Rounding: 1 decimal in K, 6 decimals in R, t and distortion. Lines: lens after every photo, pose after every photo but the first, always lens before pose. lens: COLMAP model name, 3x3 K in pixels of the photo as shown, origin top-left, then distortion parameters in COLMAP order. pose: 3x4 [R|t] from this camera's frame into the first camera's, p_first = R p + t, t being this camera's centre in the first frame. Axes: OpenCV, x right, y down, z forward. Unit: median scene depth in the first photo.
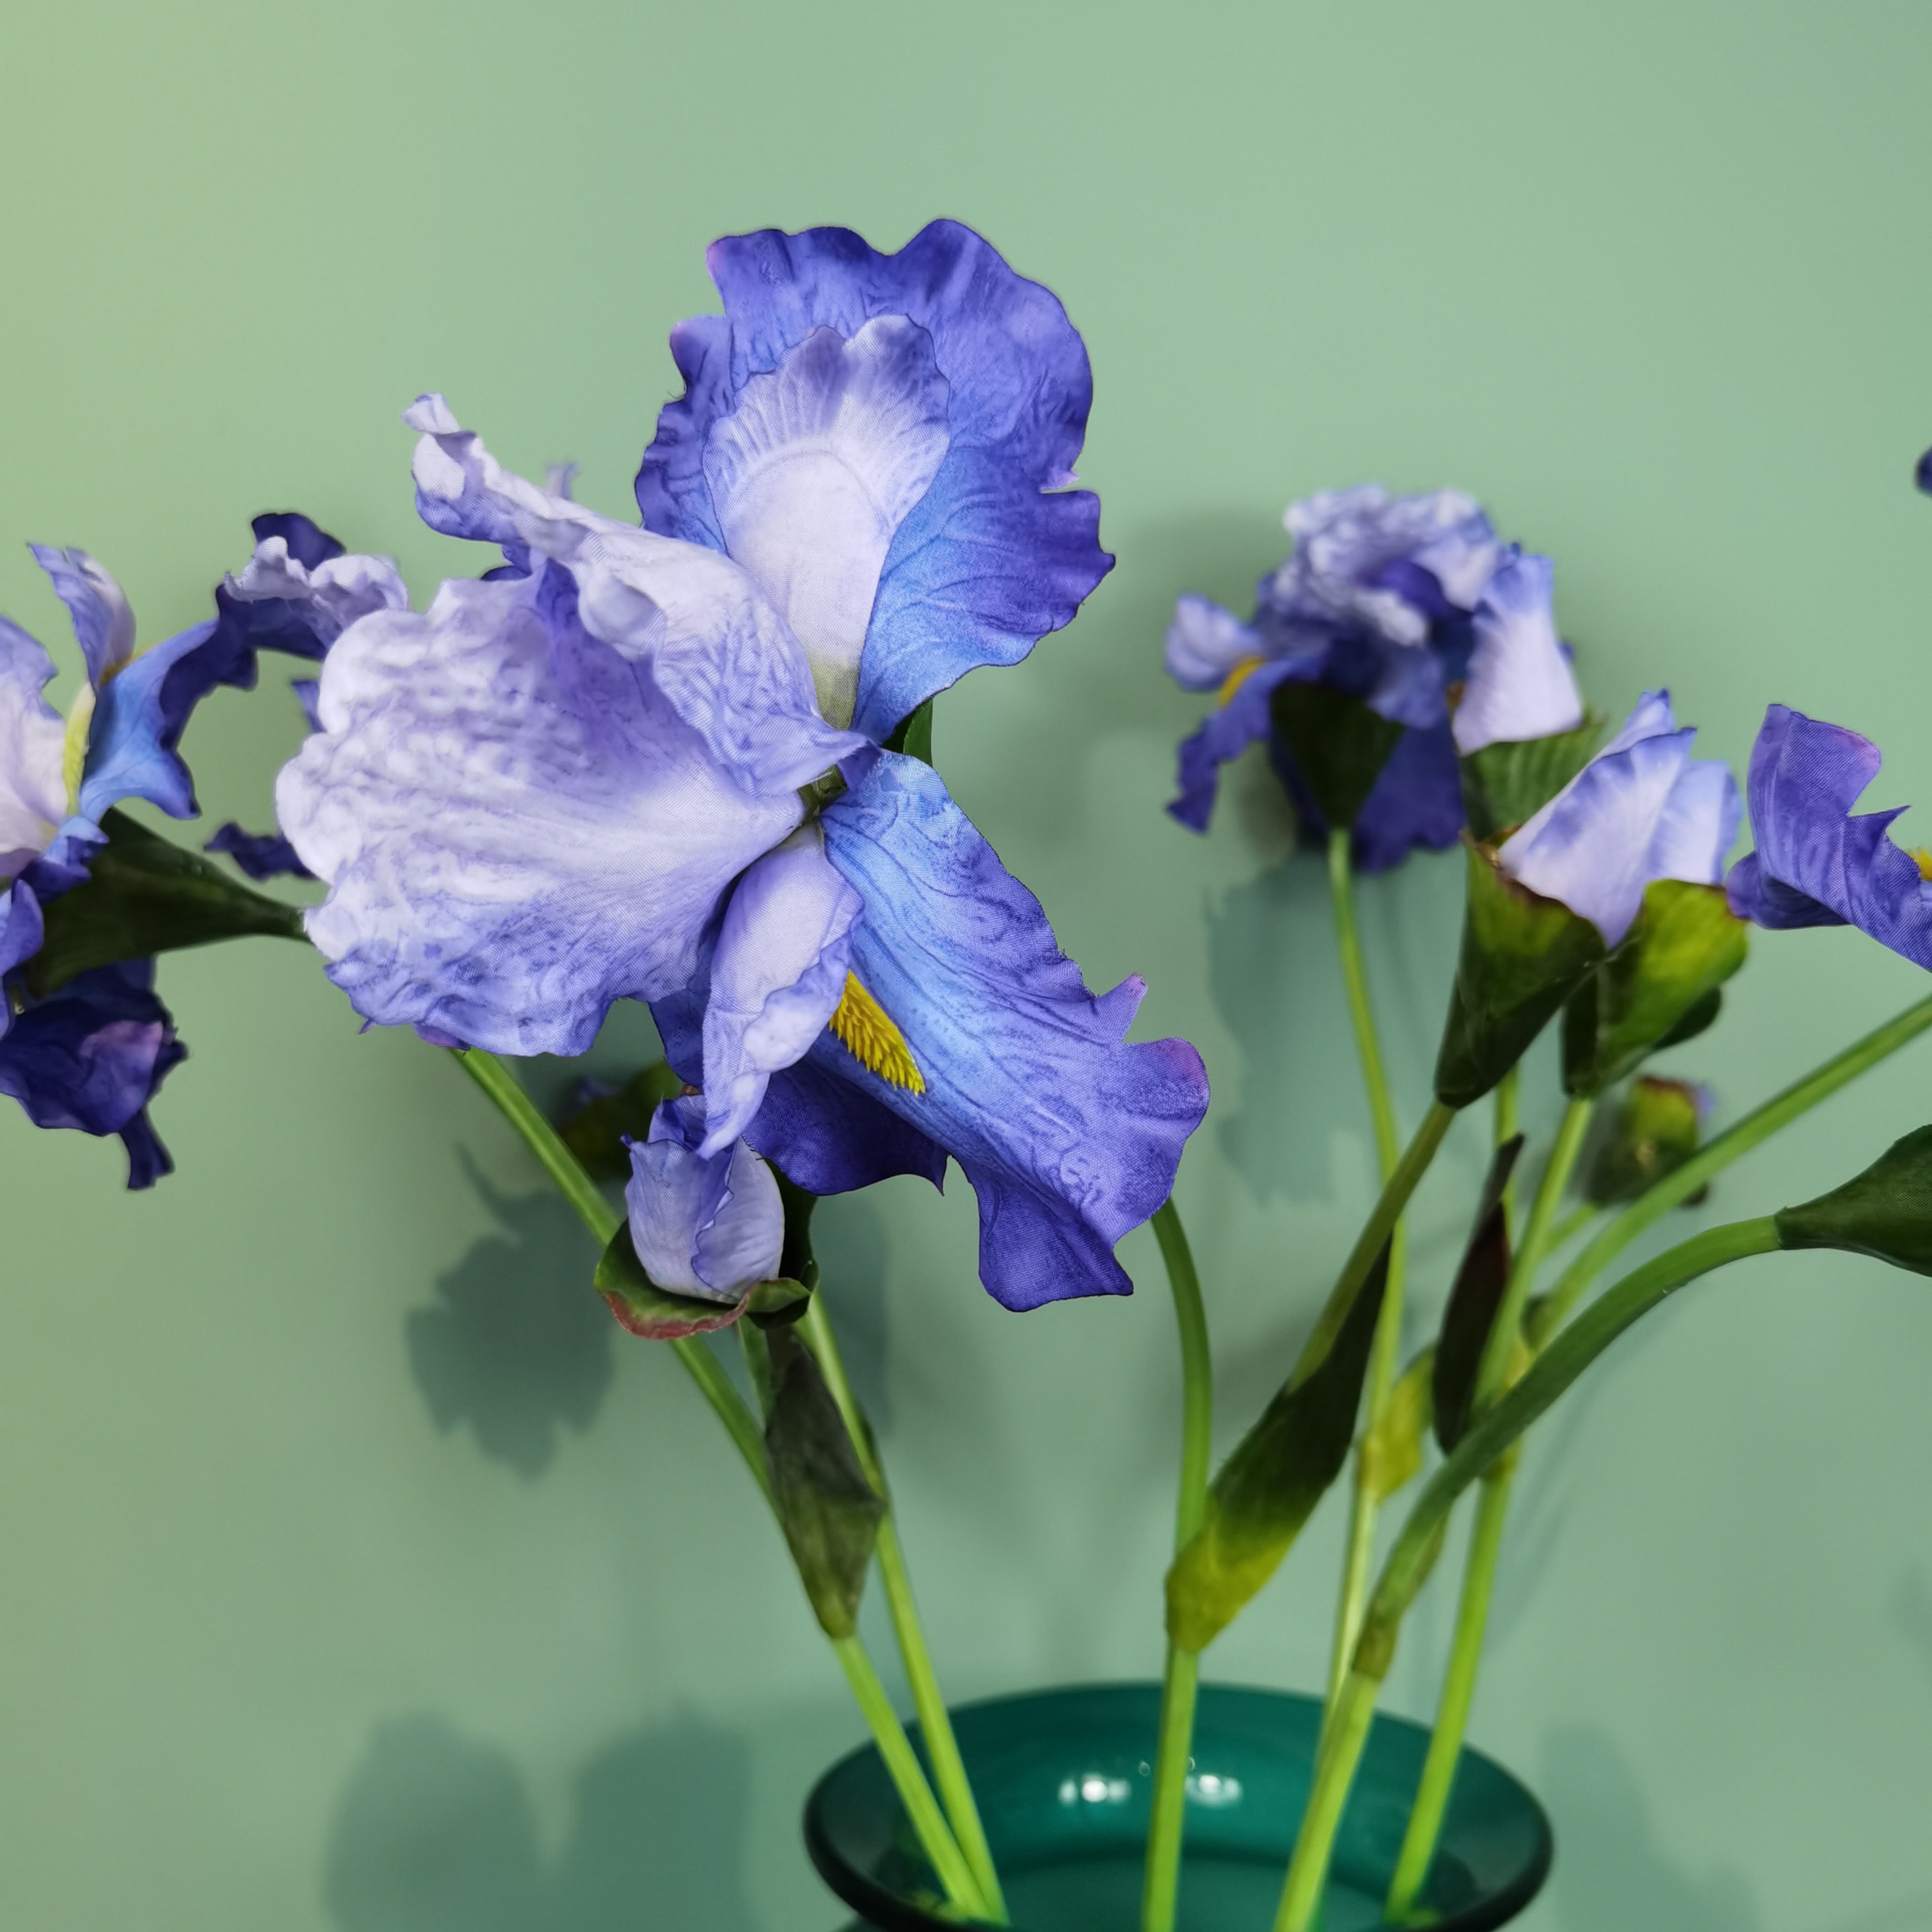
lens RADIAL K [[2193.3, 0, 966.0], [0, 2193.3, 966.0], [0, 0, 1]] dist [-0.050267, -0.010423]
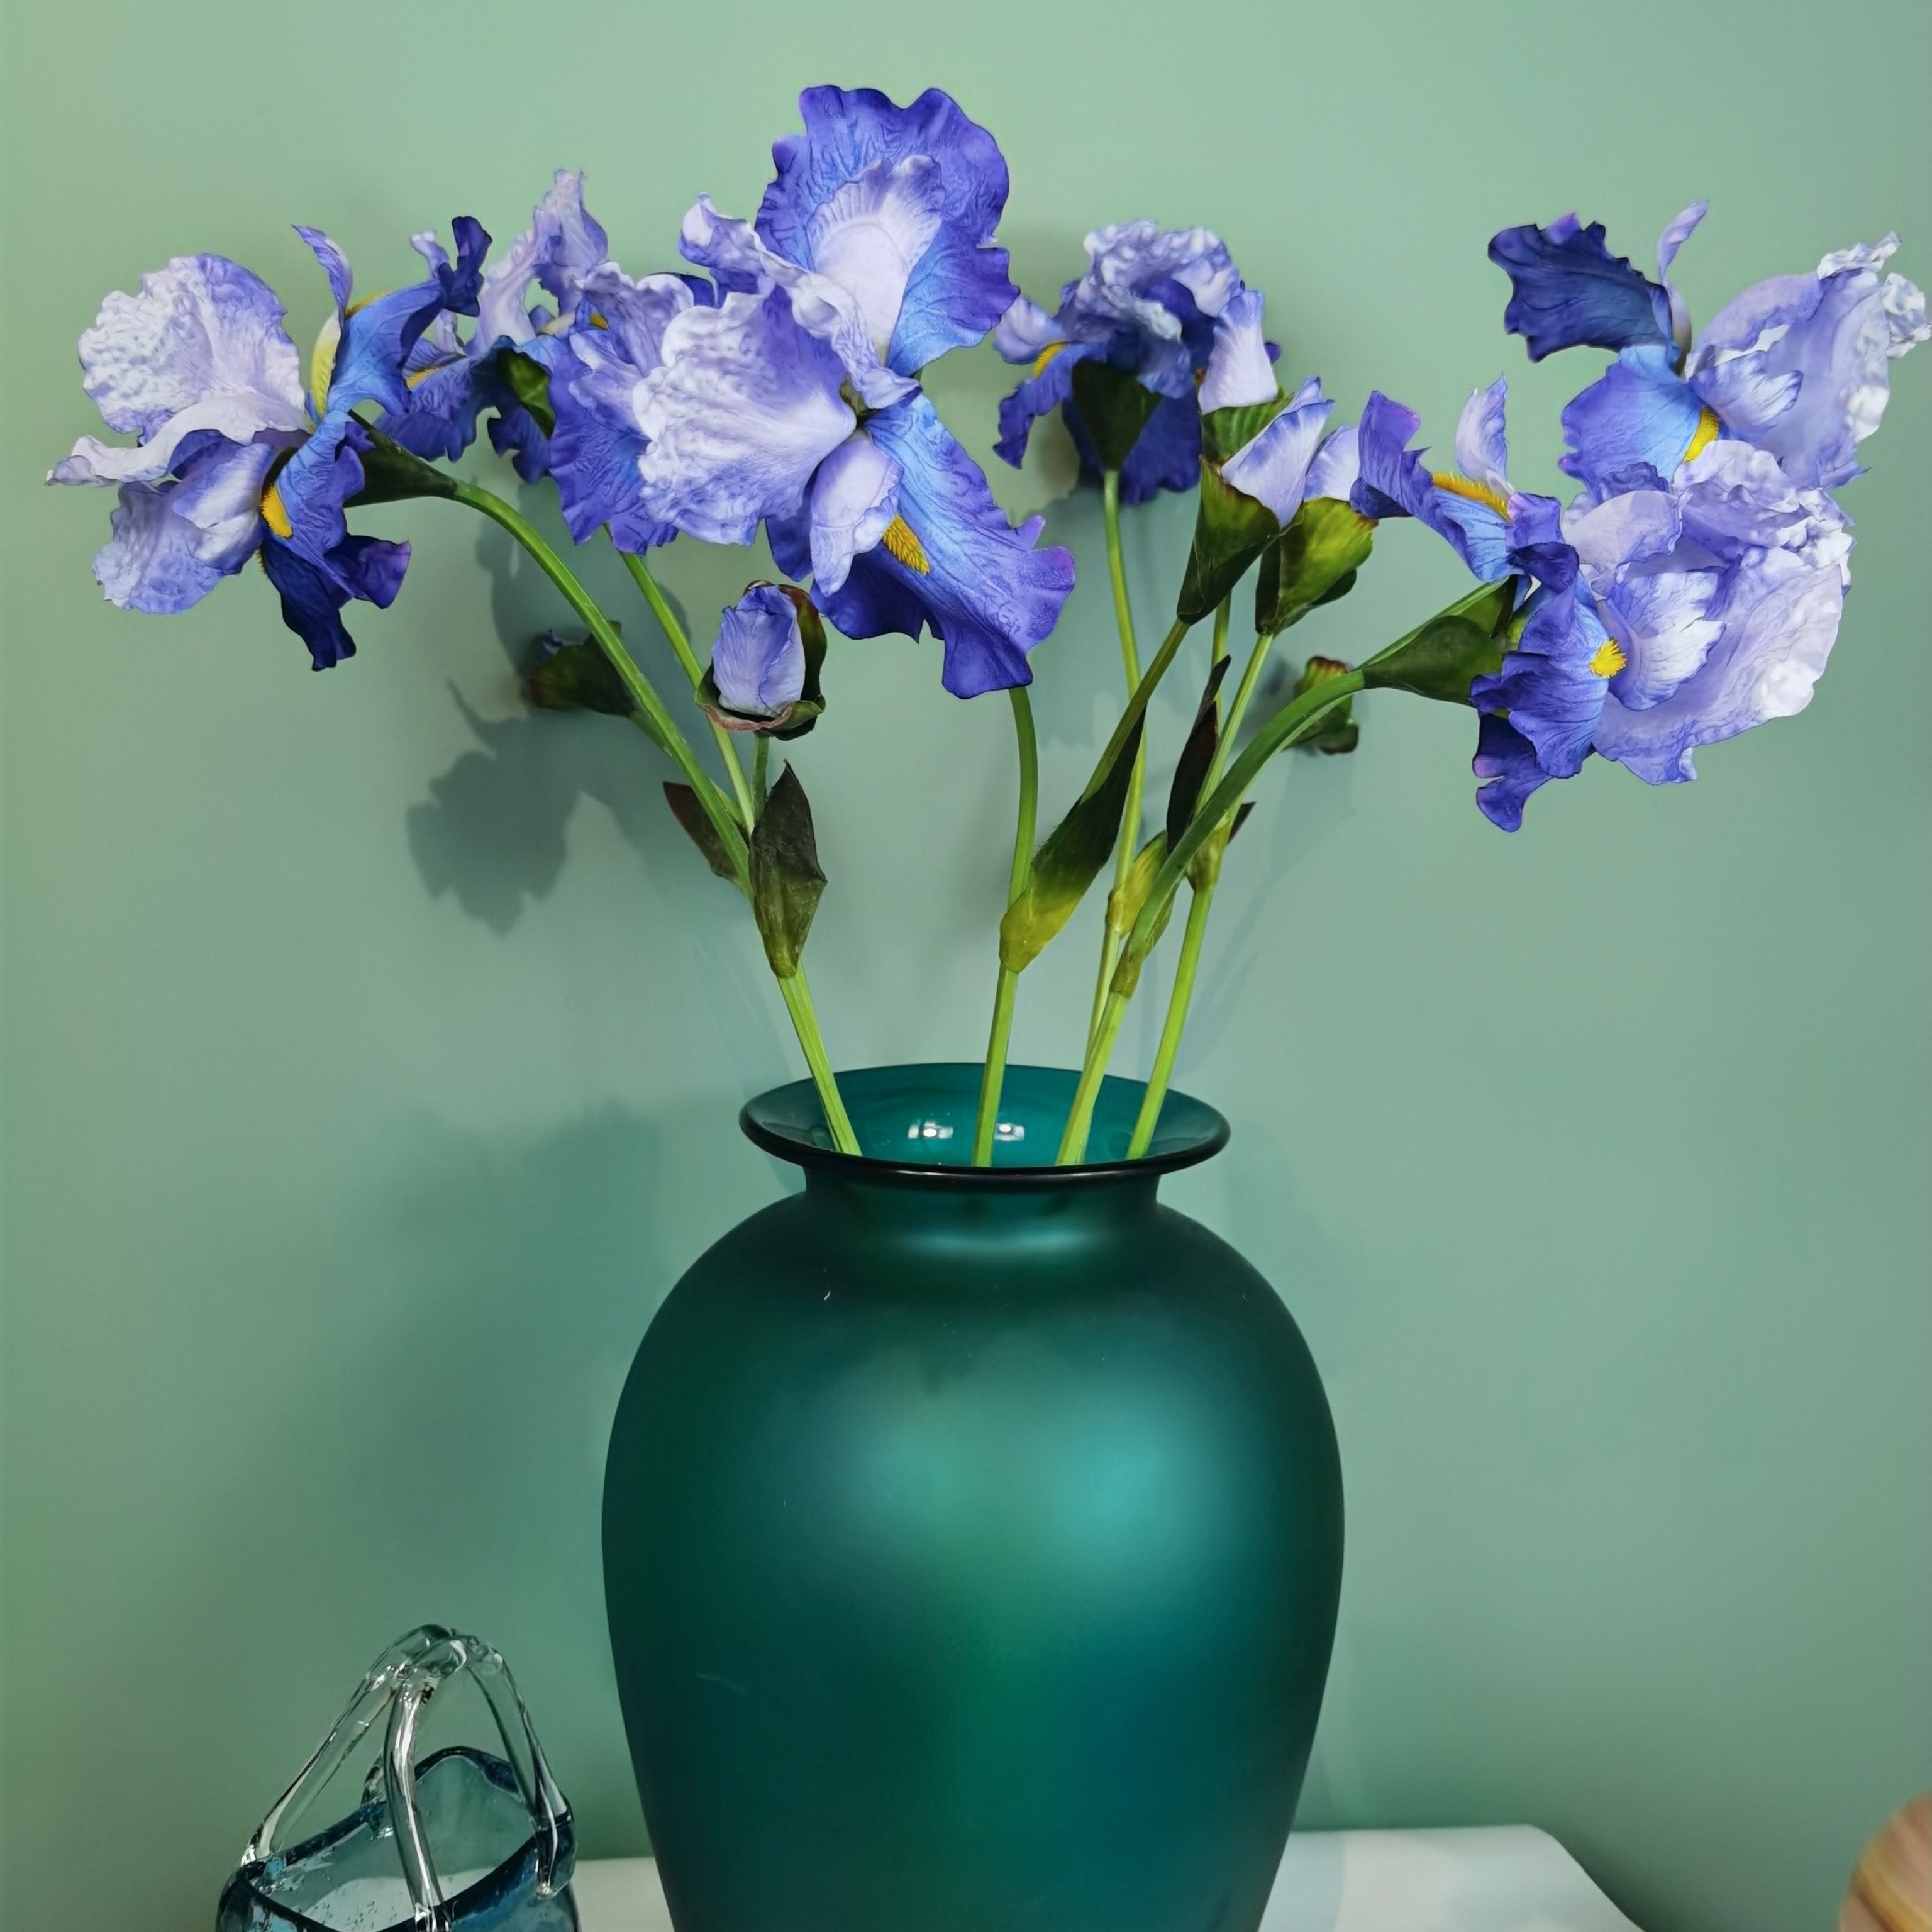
lens RADIAL K [[2553.9, 0, 966.0], [0, 2553.9, 966.0], [0, 0, 1]] dist [0.149484, -1.378045]
pose [[0.989200, 0.018338, 0.145423, -0.271868], [-0.034281, 0.993571, 0.107897, 0.139384], [-0.142510, -0.111717, 0.983469, -1.118987]]
